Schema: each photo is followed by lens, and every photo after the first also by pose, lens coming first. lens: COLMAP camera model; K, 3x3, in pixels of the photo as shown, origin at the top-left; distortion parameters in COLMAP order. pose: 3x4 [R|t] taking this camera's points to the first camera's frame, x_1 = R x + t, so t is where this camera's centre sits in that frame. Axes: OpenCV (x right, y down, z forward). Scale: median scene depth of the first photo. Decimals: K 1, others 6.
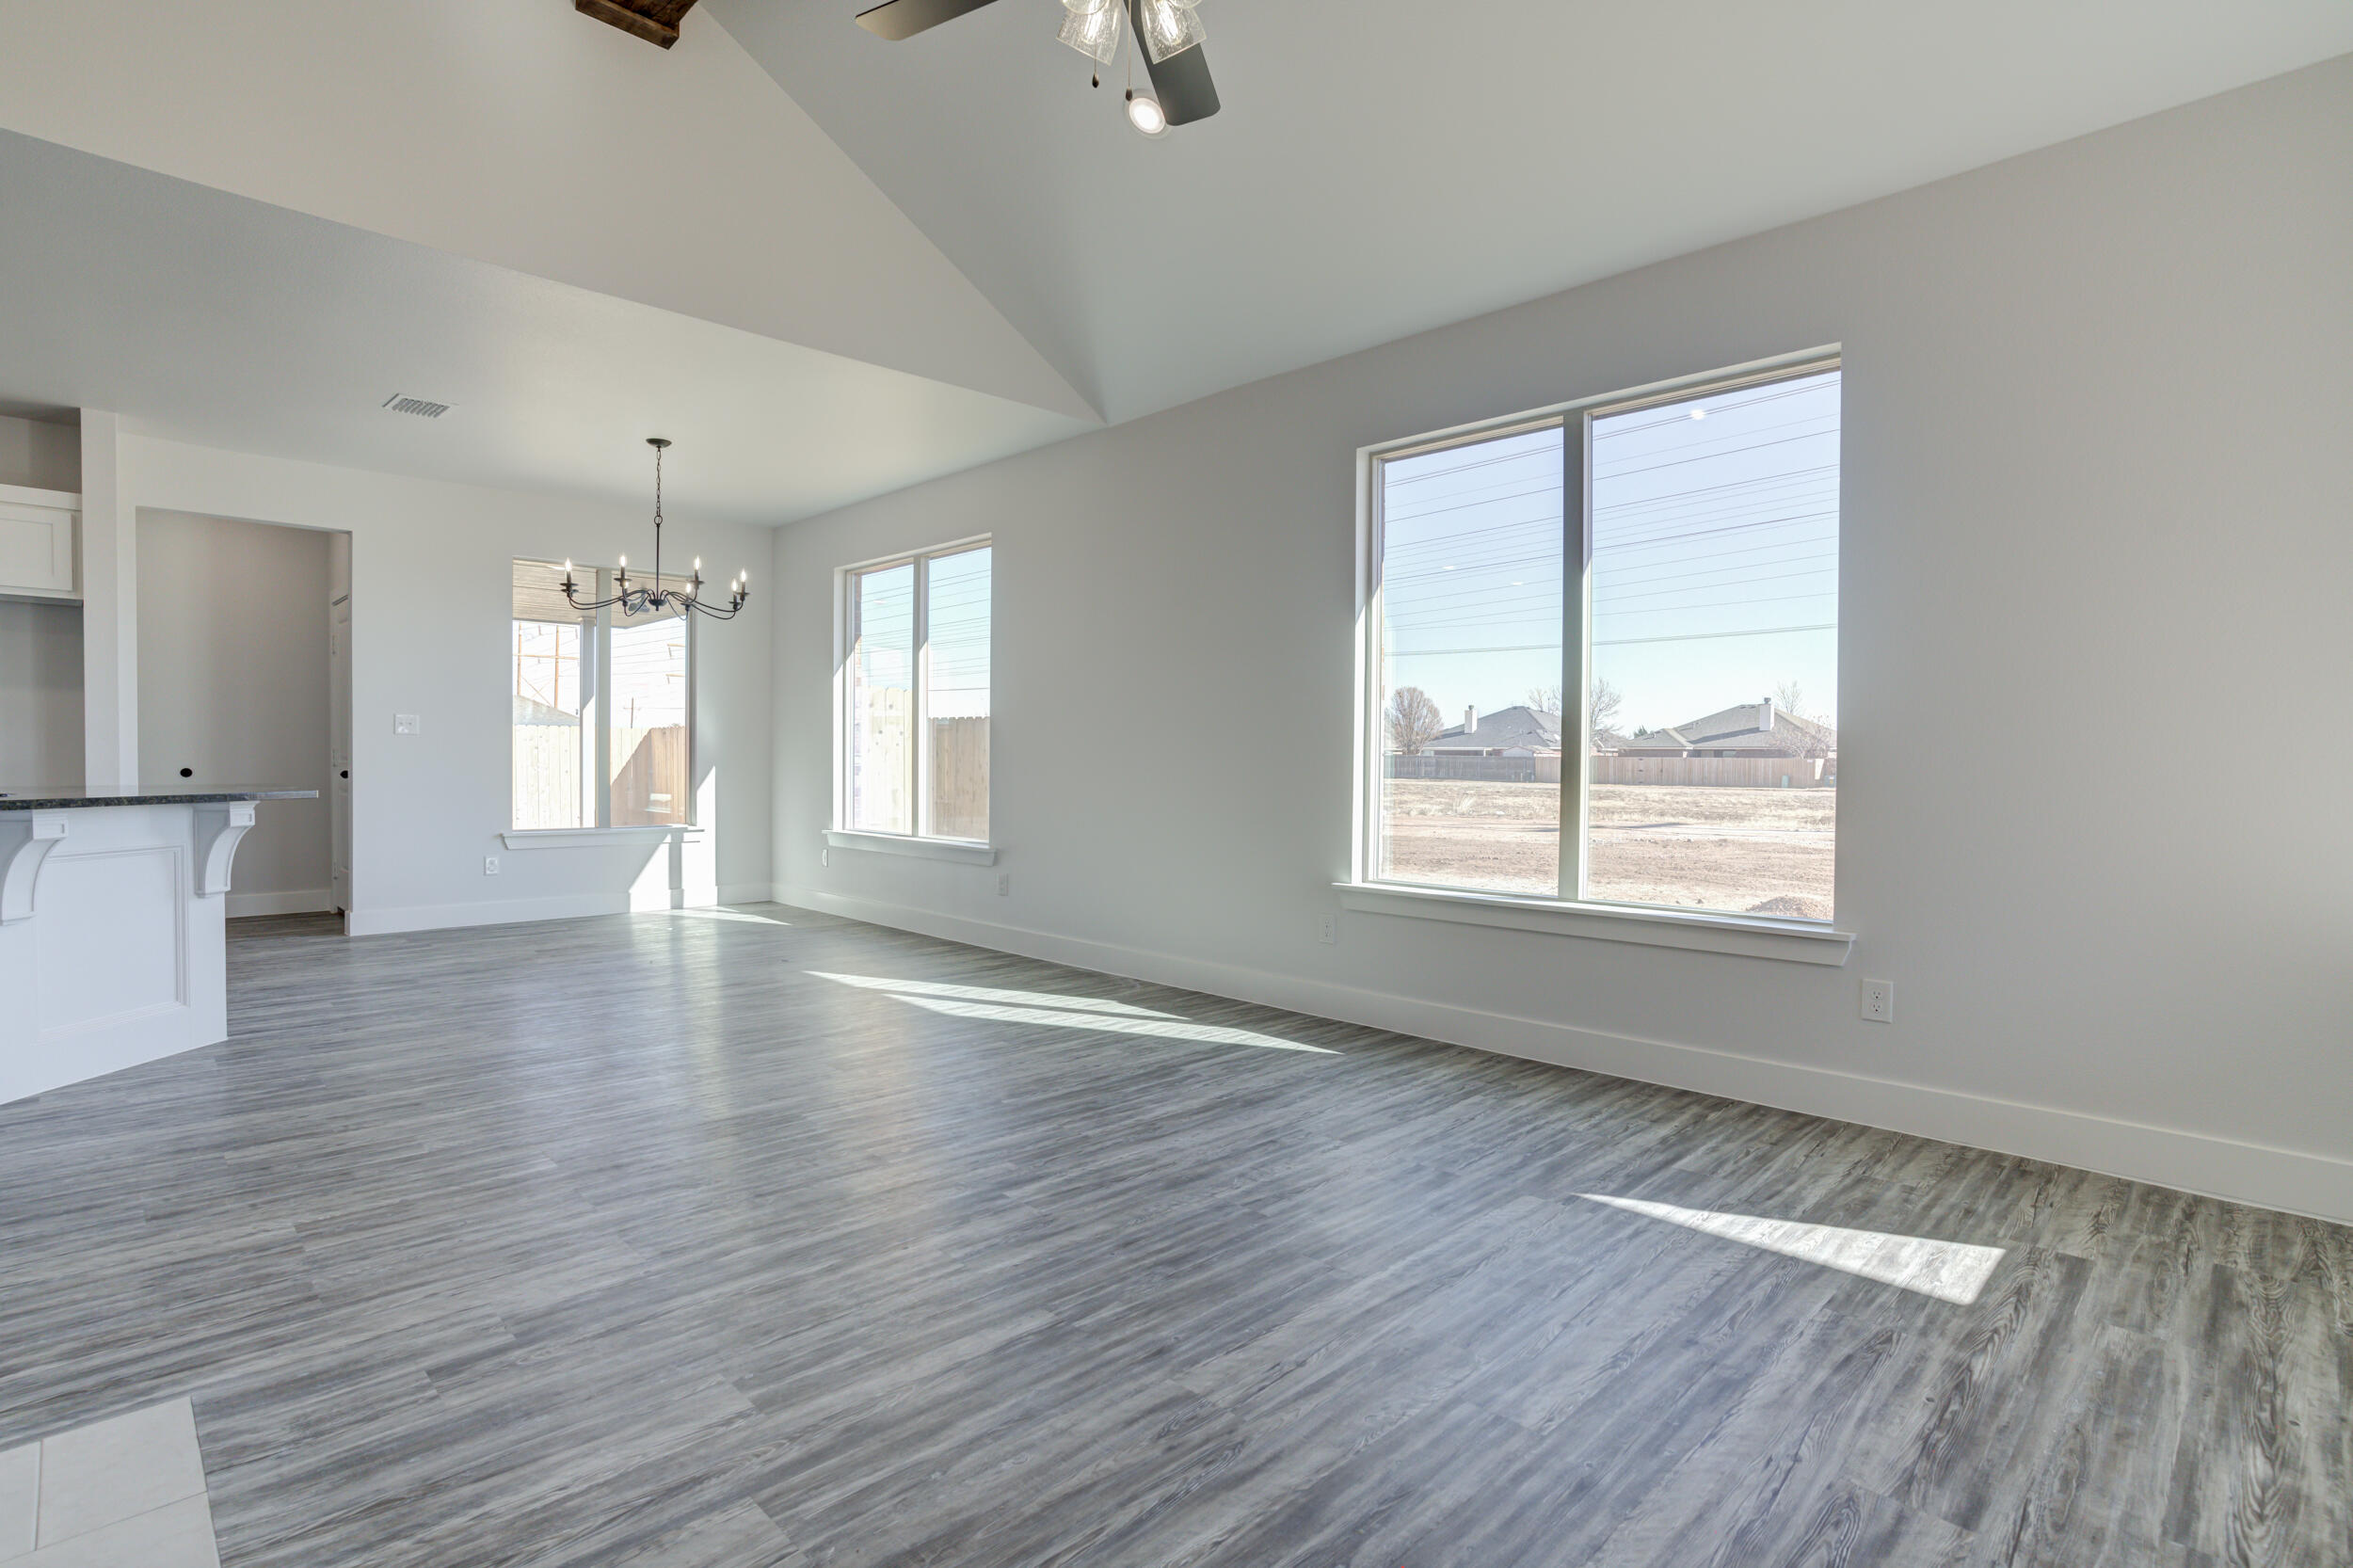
lens RADIAL K [[1153.9, 0, 1176.5], [0, 1153.9, 780.8], [0, 0, 1]] dist [-0.061360, 0.027968]
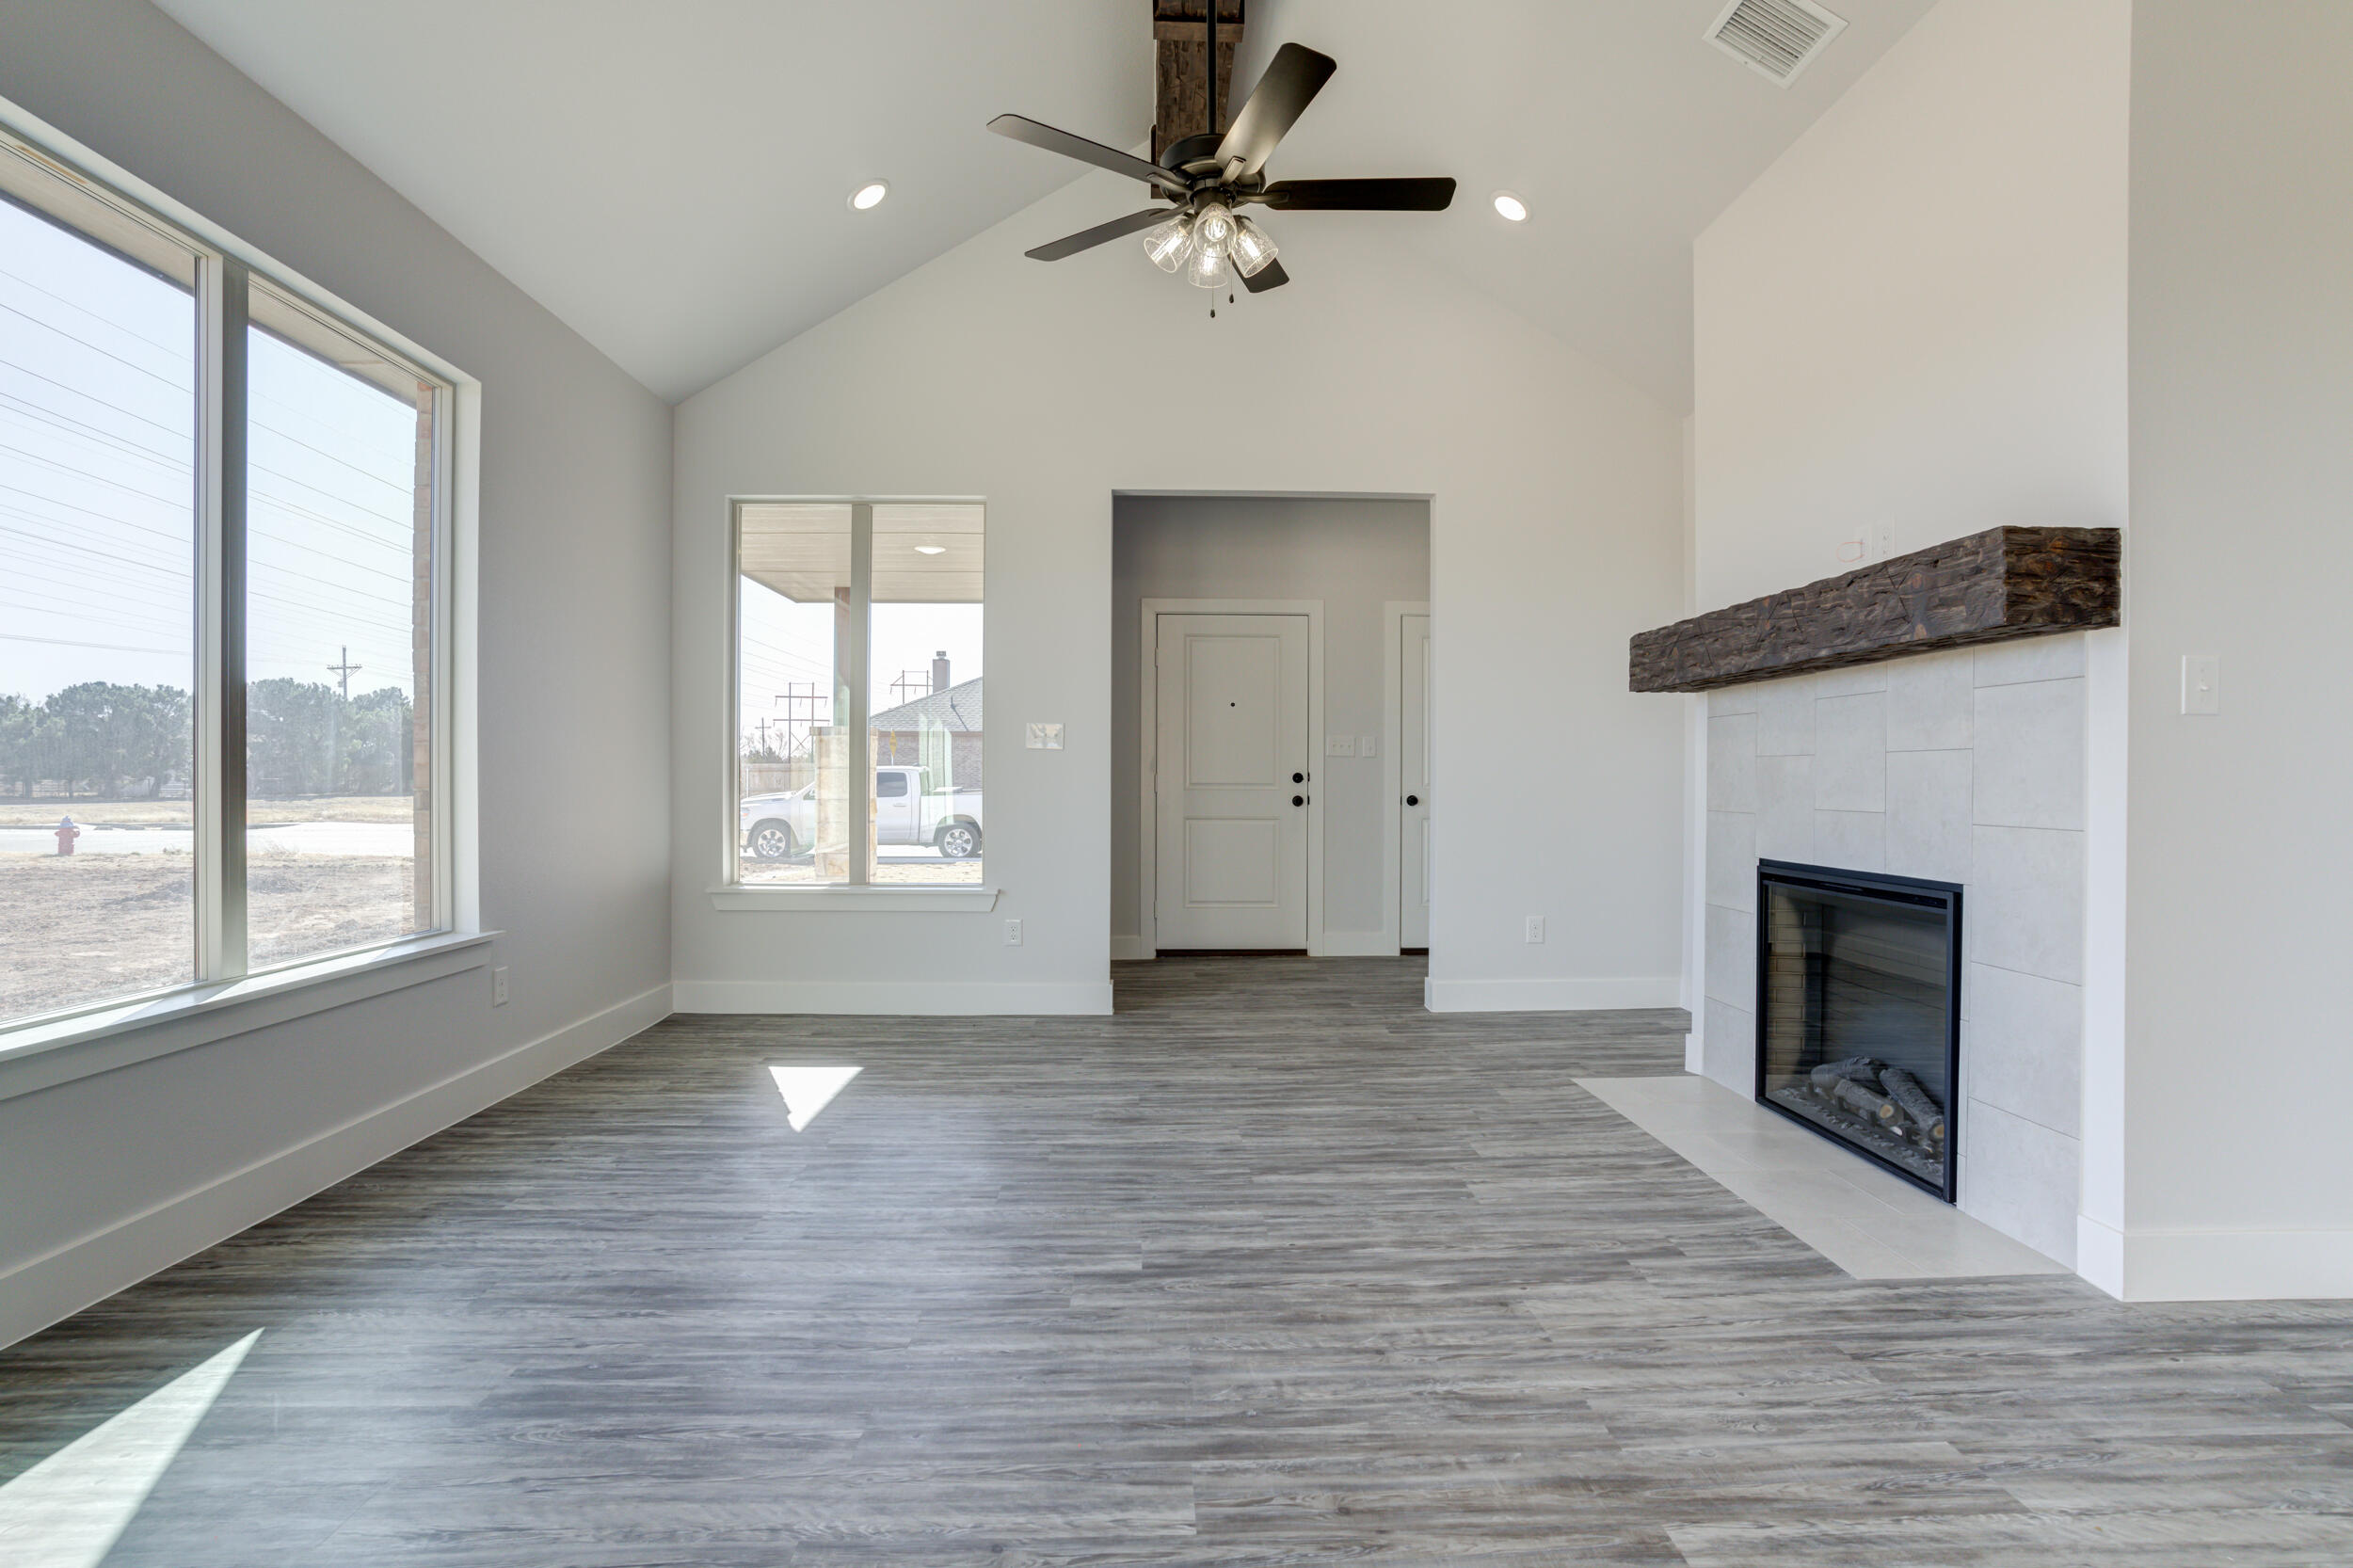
lens RADIAL K [[1153.9, 0, 1174.3], [0, 1153.9, 775.5], [0, 0, 1]] dist [-0.061360, 0.027968]
pose [[-0.730783, -0.008176, 0.682560, -0.748017], [0.003980, 0.999860, 0.016237, -0.039055], [-0.682598, 0.014582, -0.730649, 1.565987]]
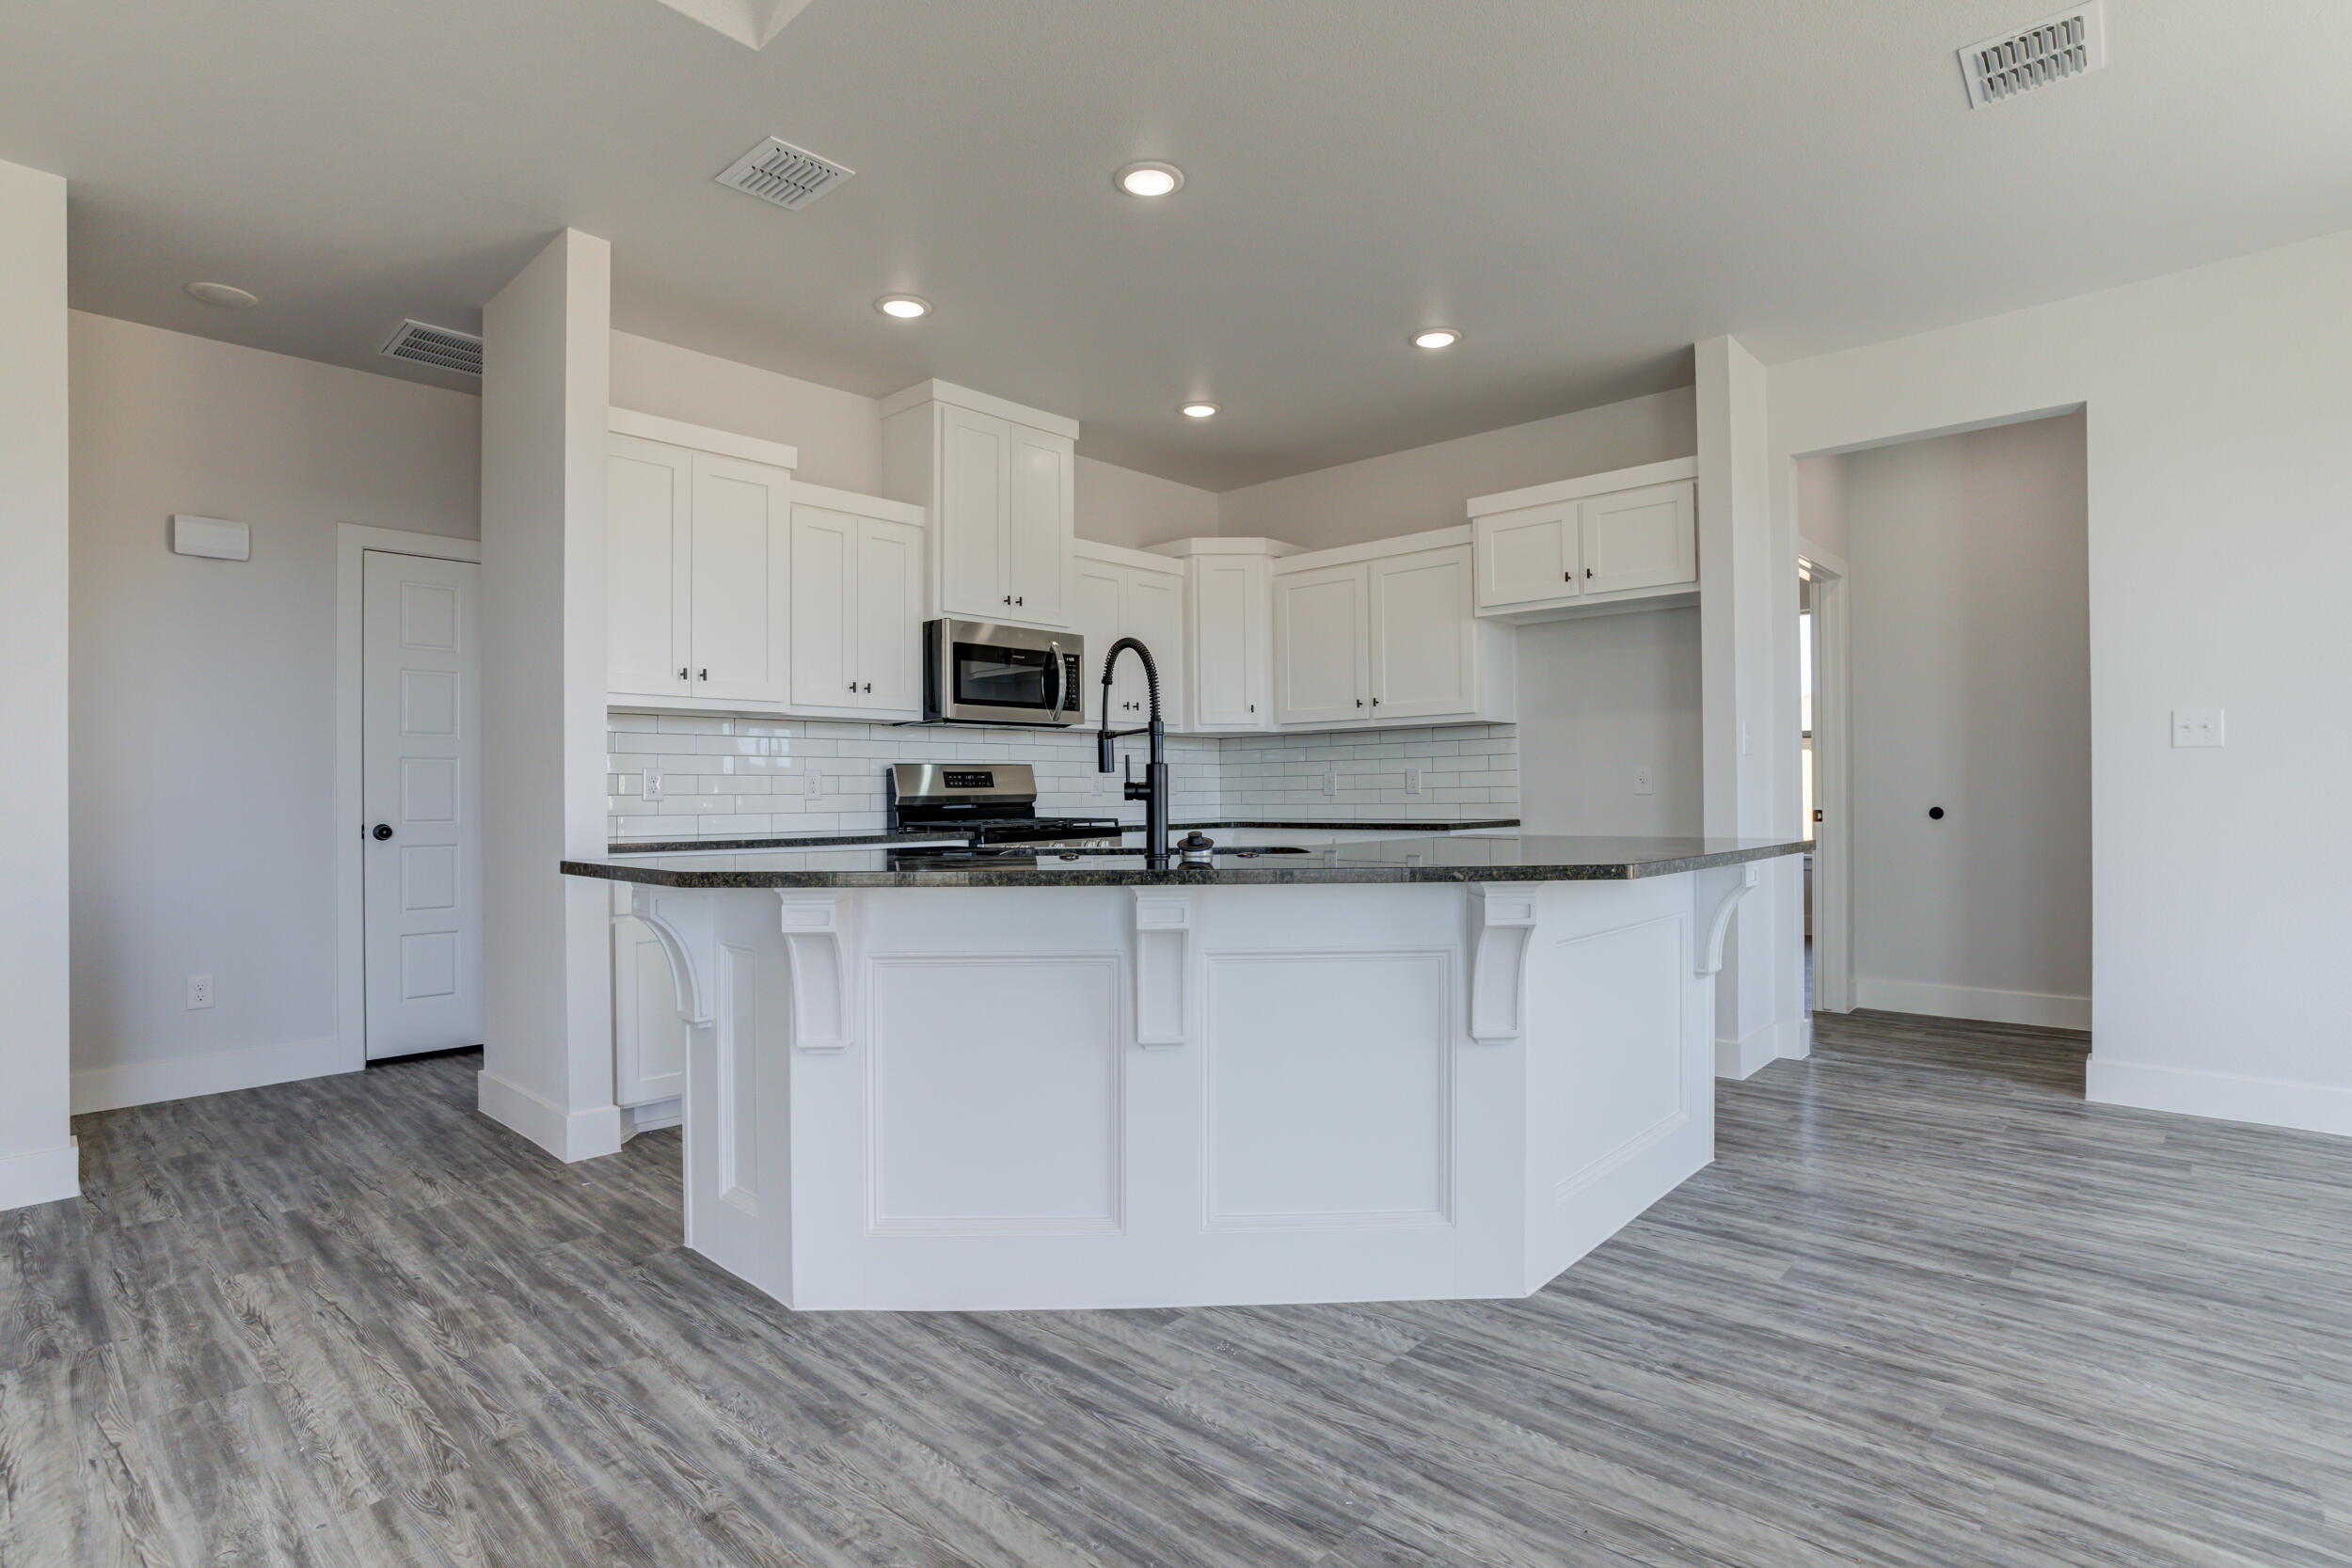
lens RADIAL K [[1153.3, 0, 1179.2], [0, 1153.3, 795.2], [0, 0, 1]] dist [-0.061360, 0.027968]
pose [[0.037792, -0.003784, -0.999278, -0.386337], [-0.007665, 0.999962, -0.004076, -0.029056], [0.999256, 0.007814, 0.037762, 1.139152]]
